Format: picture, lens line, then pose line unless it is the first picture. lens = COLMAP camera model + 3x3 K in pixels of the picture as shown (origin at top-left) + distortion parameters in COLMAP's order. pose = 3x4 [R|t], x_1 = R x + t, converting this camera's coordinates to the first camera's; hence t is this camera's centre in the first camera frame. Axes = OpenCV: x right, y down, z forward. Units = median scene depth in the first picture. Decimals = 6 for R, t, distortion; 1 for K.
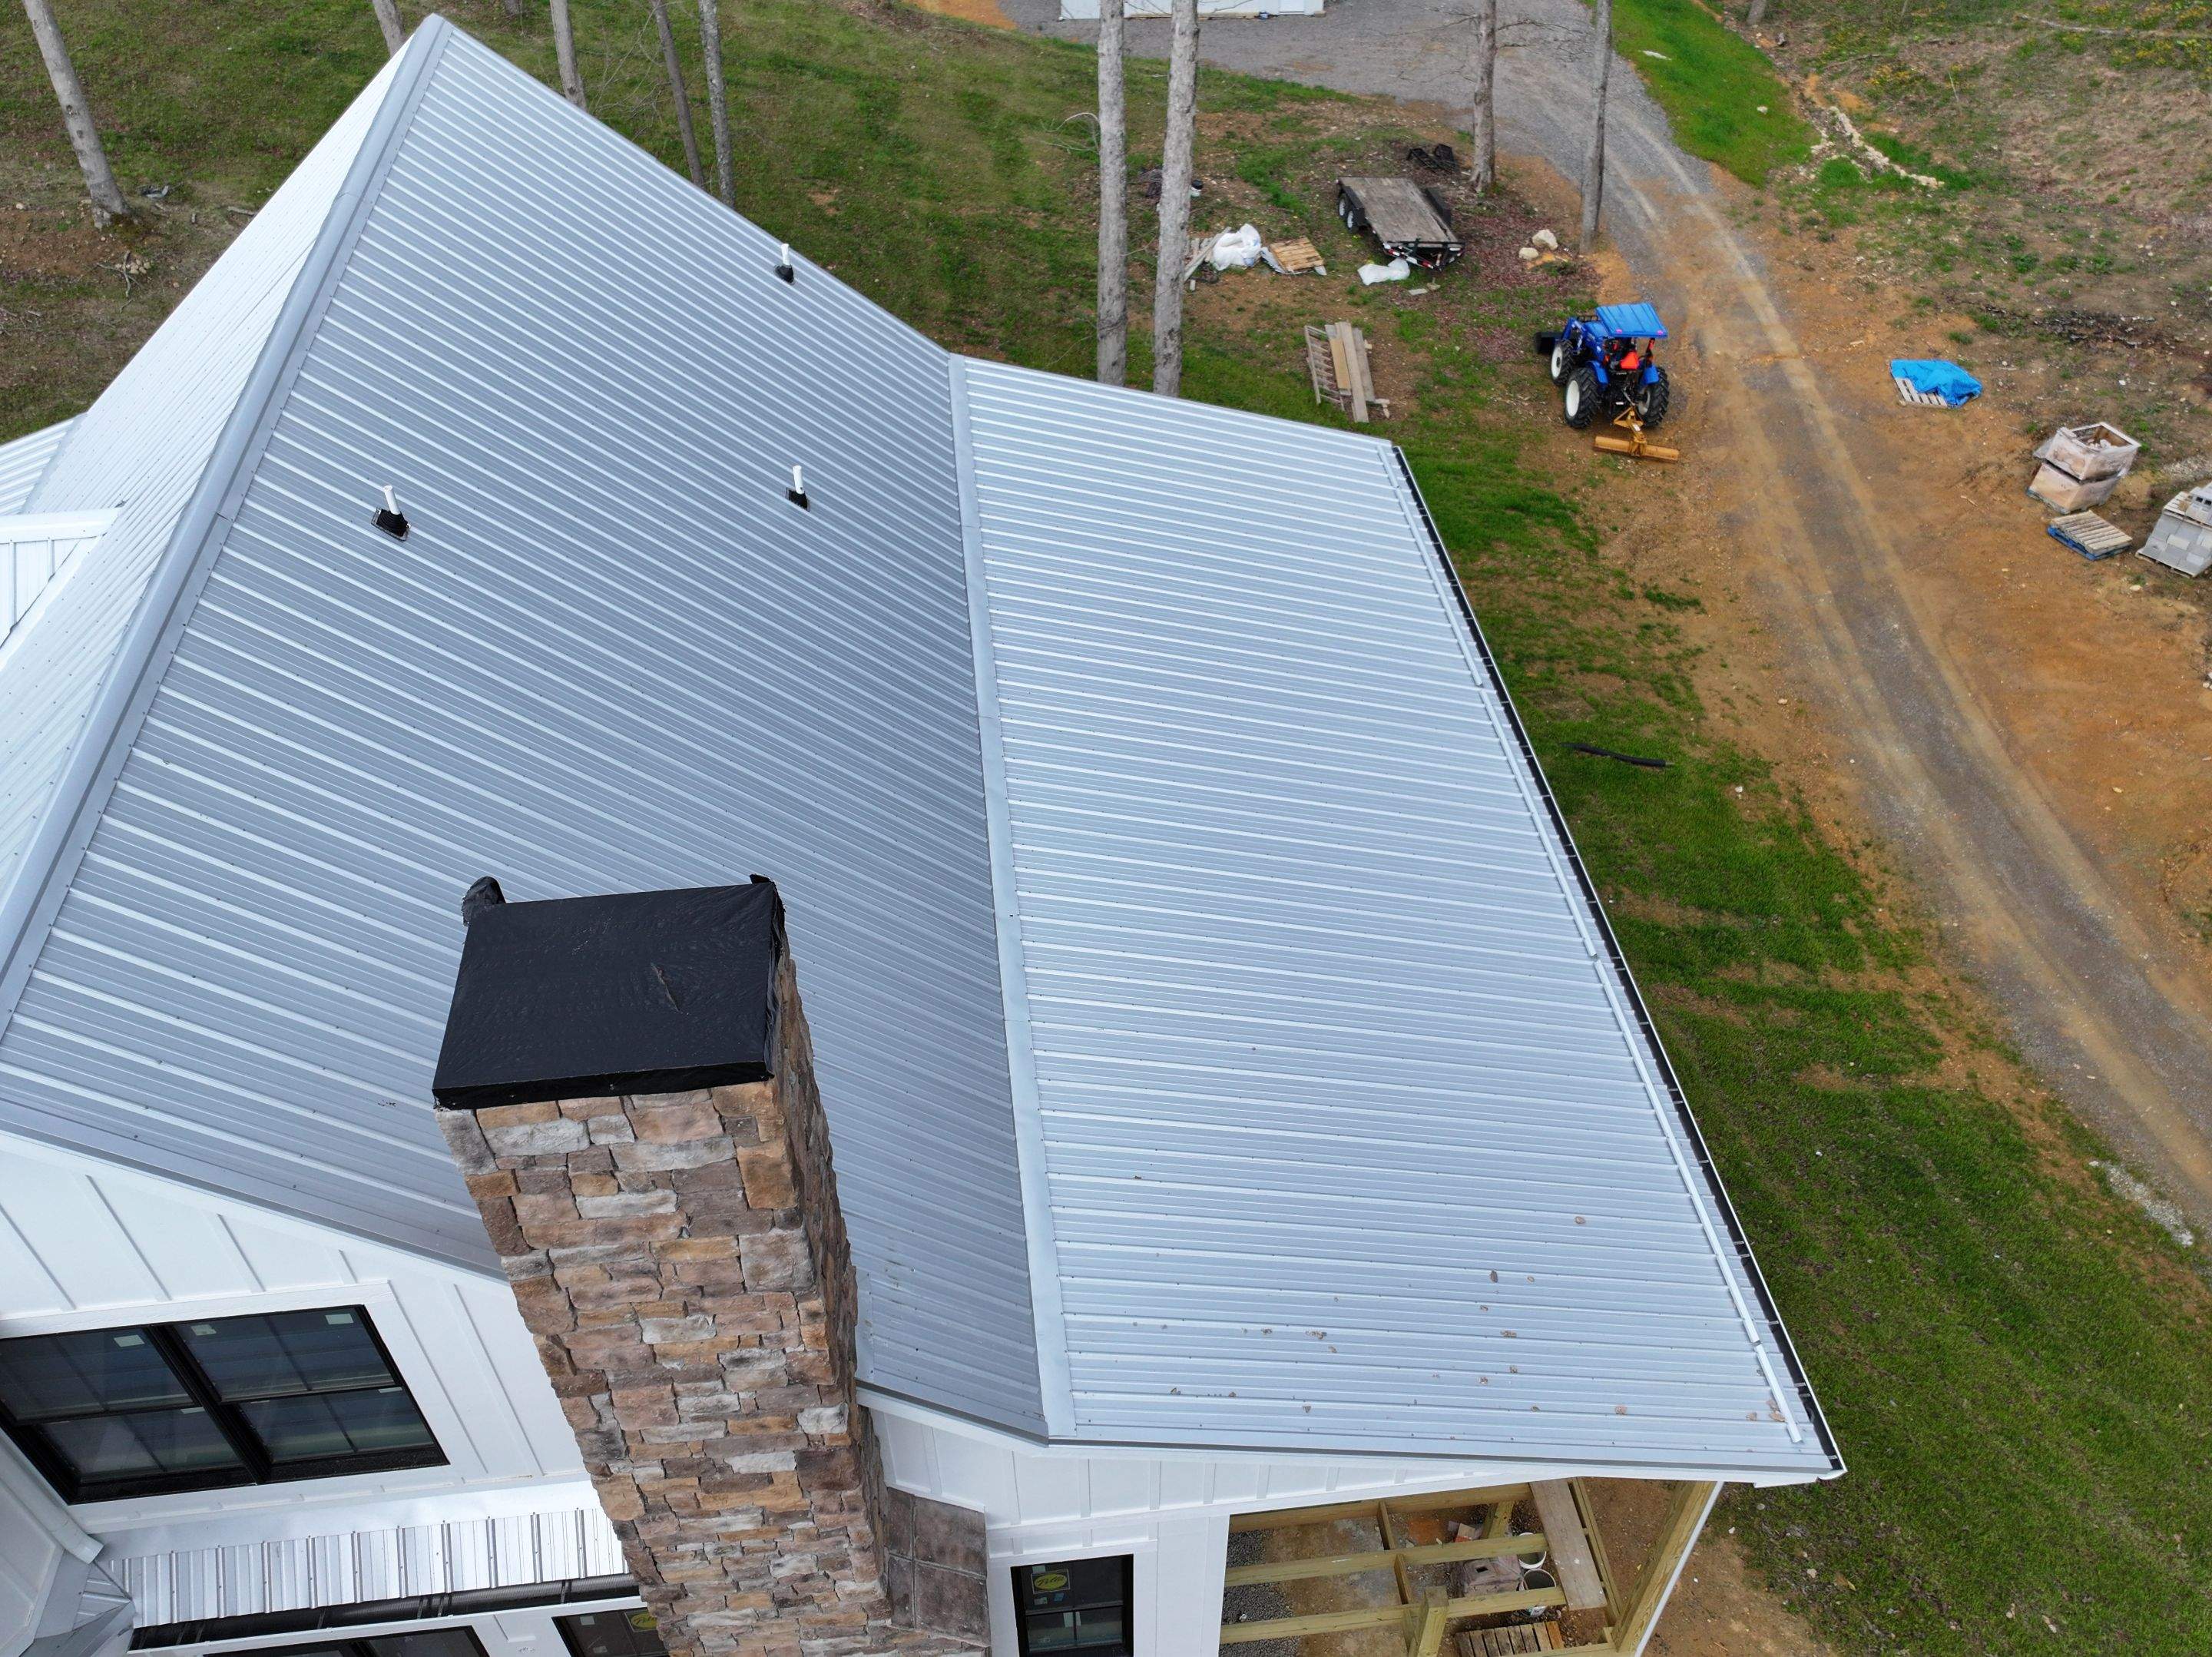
lens RADIAL K [[1802.7, 0, 1106.0], [0, 1802.7, 828.5], [0, 0, 1]] dist [-0.002557, 0.026897]
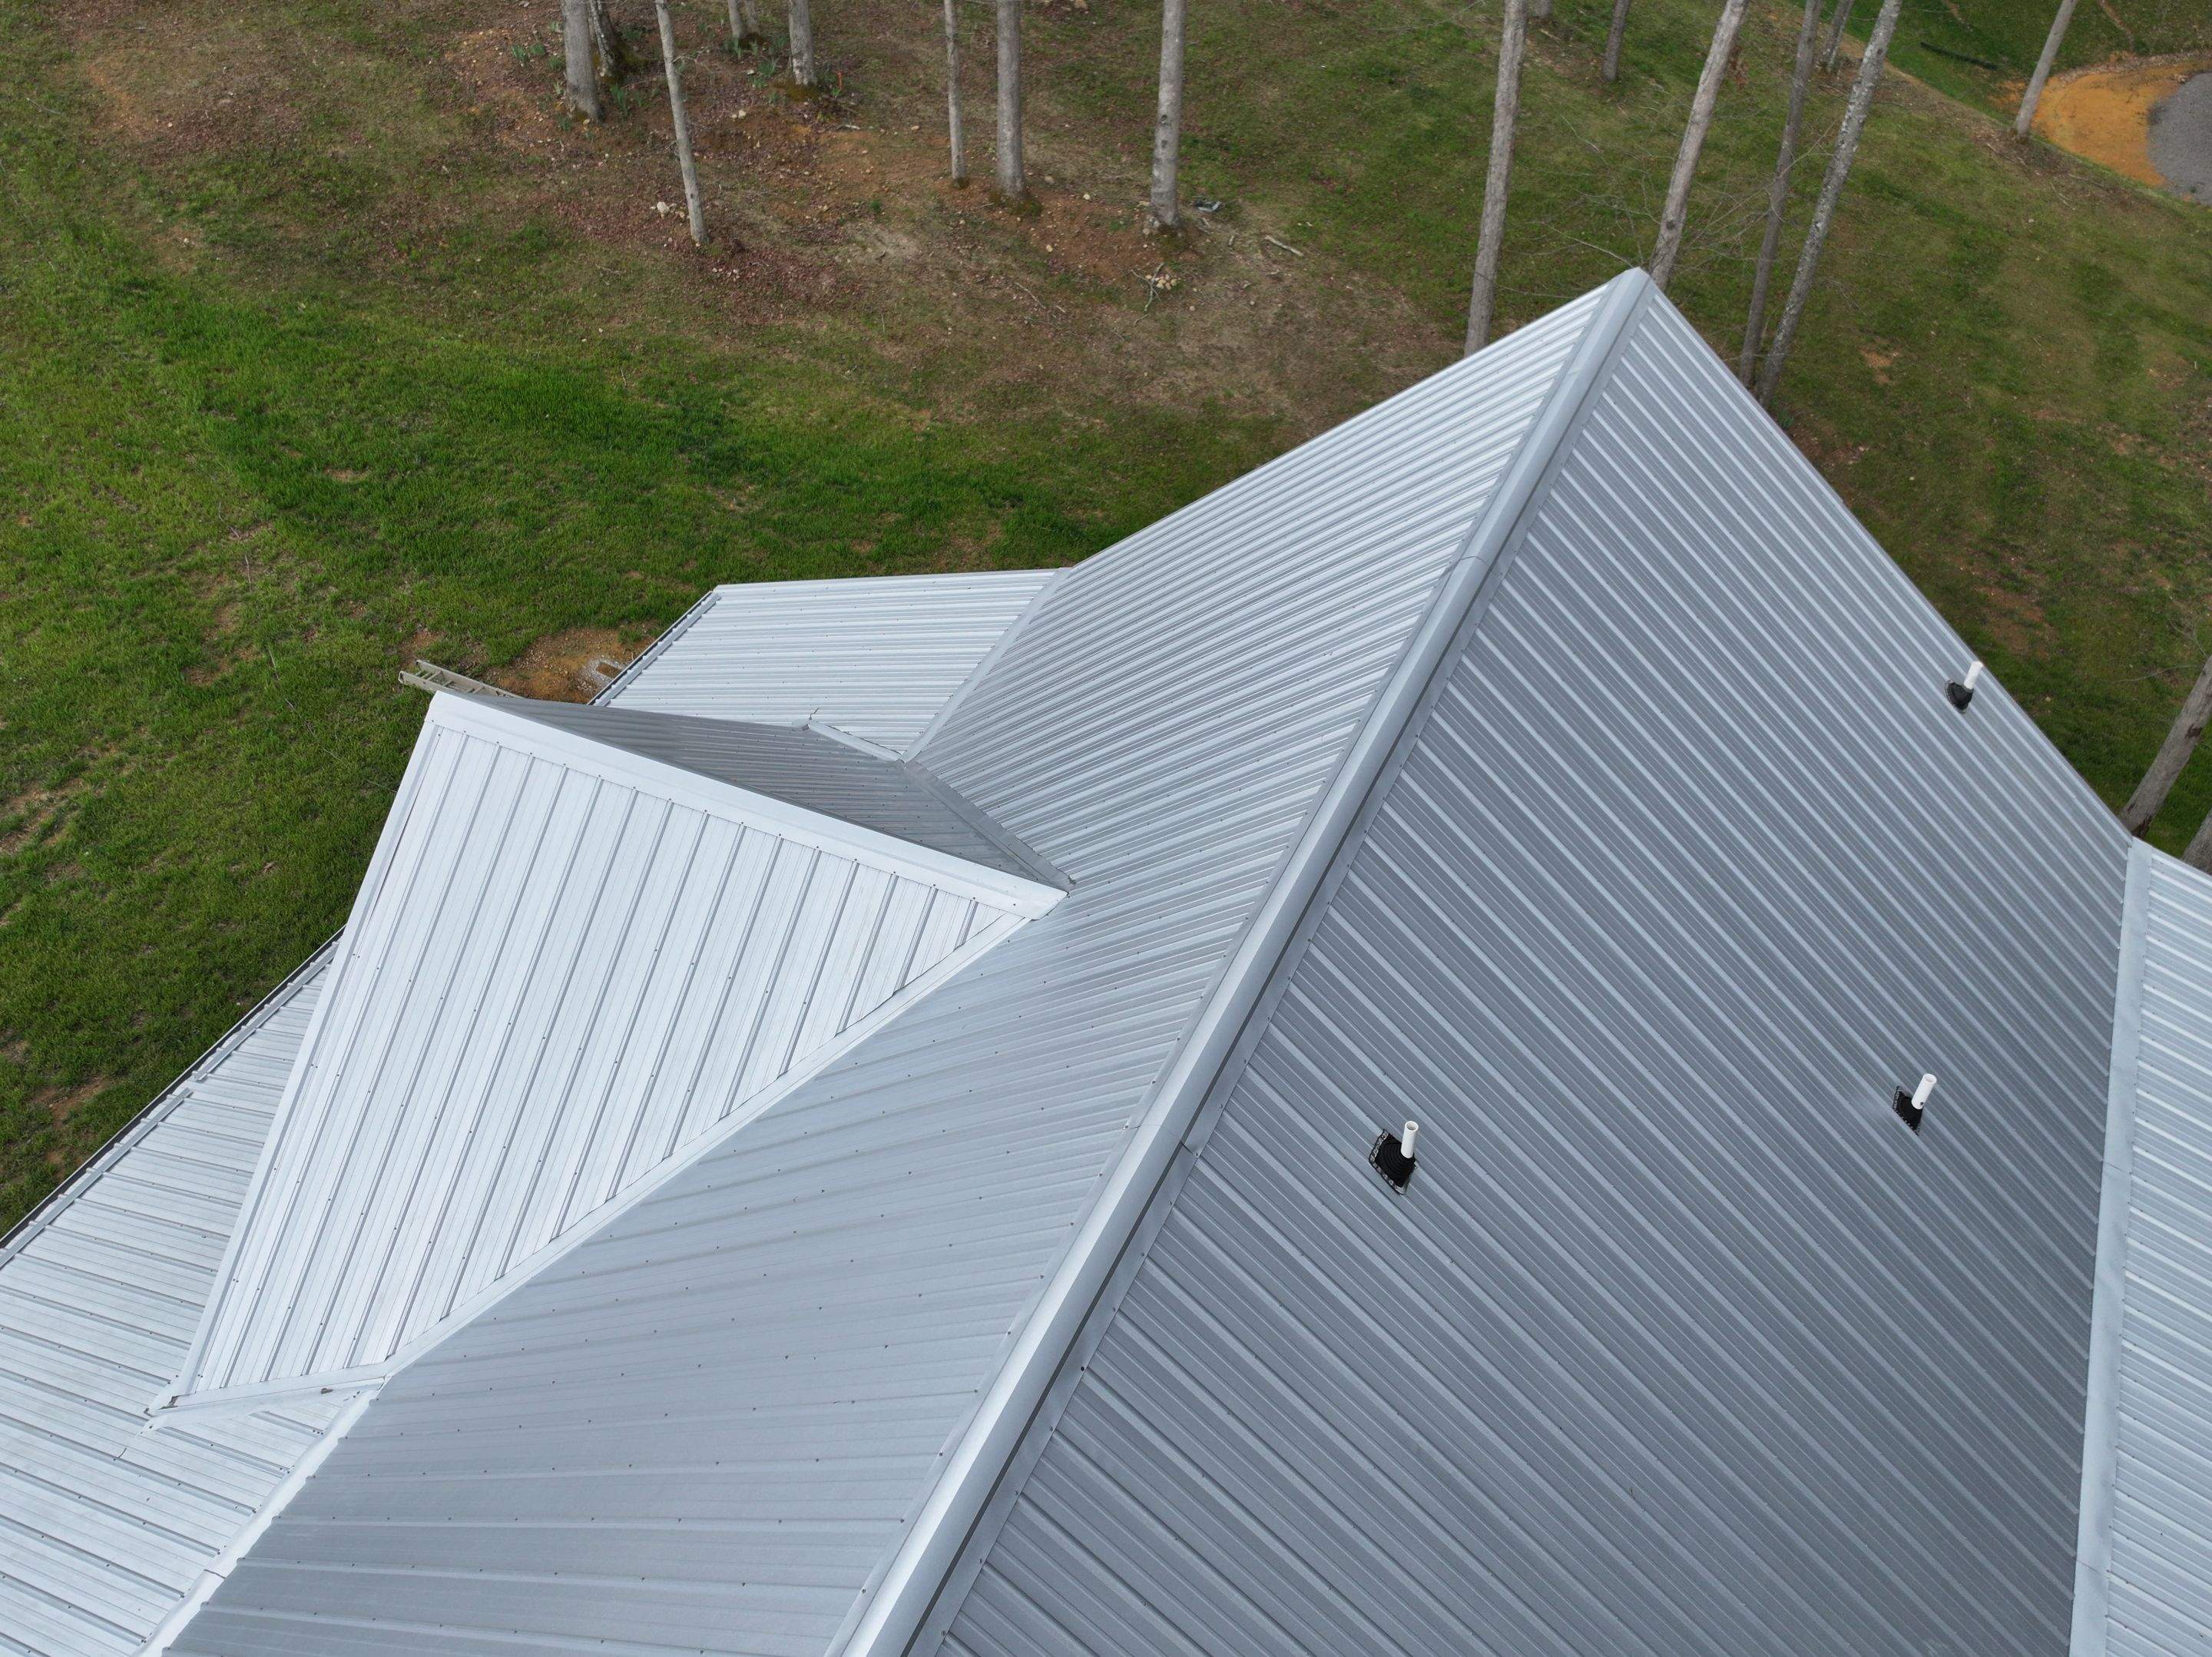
lens RADIAL K [[1802.7, 0, 1106.0], [0, 1802.7, 828.5], [0, 0, 1]] dist [-0.002557, 0.026897]
pose [[0.855350, 0.352876, -0.379281, -0.067386], [-0.353589, 0.932748, 0.070401, -0.071895], [0.378617, 0.073892, 0.922599, 0.080850]]
